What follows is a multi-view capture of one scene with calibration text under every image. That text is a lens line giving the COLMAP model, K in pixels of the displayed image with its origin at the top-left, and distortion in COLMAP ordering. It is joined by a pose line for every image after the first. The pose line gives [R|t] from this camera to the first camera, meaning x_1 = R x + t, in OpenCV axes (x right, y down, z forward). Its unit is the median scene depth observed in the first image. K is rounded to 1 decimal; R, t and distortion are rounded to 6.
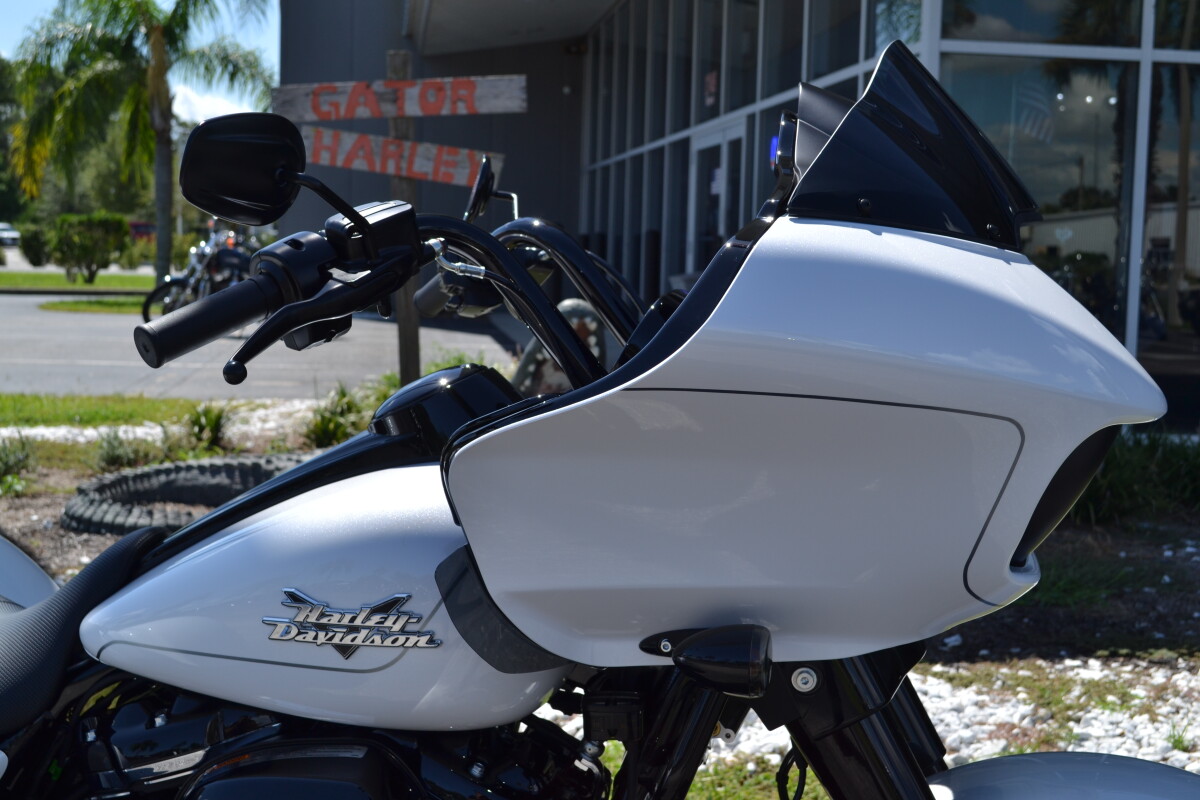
lens RADIAL K [[1720.1, 0, 600.0], [0, 1720.1, 400.0], [0, 0, 1]] dist [-0.037082, -0.009395]
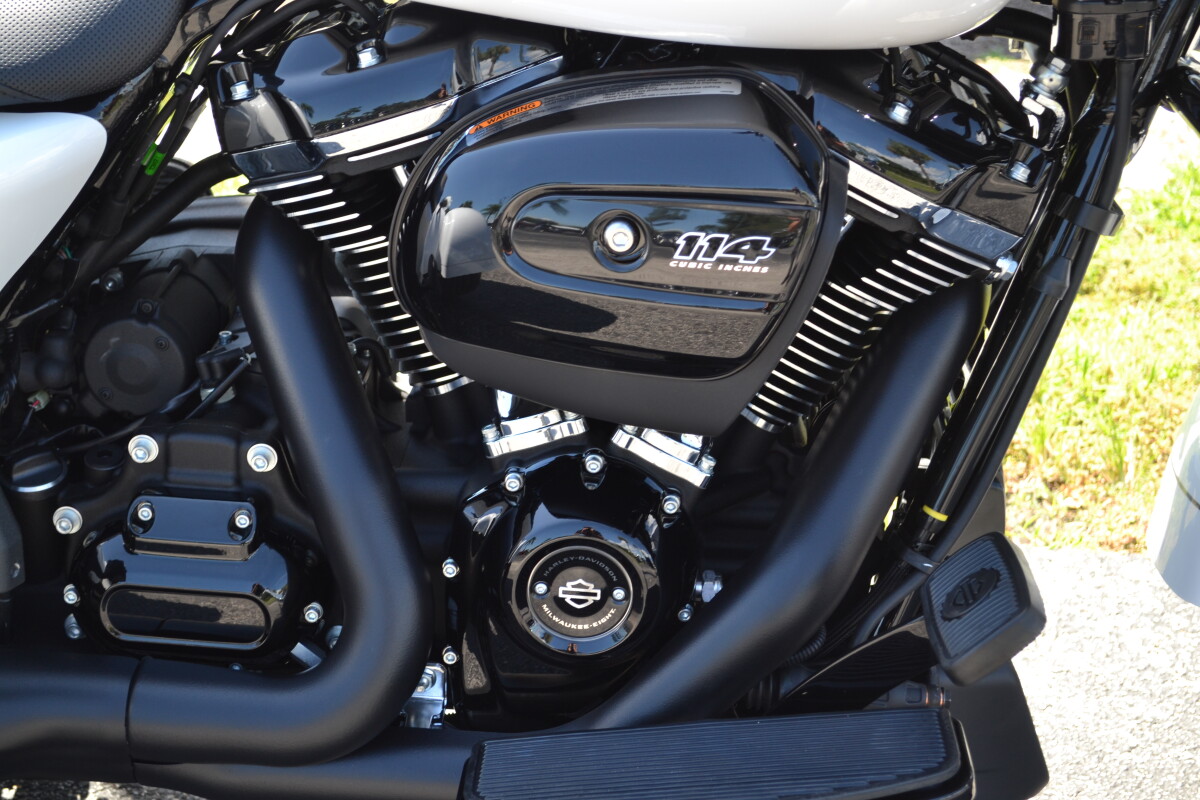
lens RADIAL K [[2075.0, 0, 600.0], [0, 2075.0, 400.0], [0, 0, 1]] dist [0.004844, 0.002872]
pose [[0.993163, -0.048365, 0.106245, -0.256212], [0.017513, 0.961565, 0.274017, 0.101592], [-0.115414, -0.270282, 0.955838, 0.243567]]
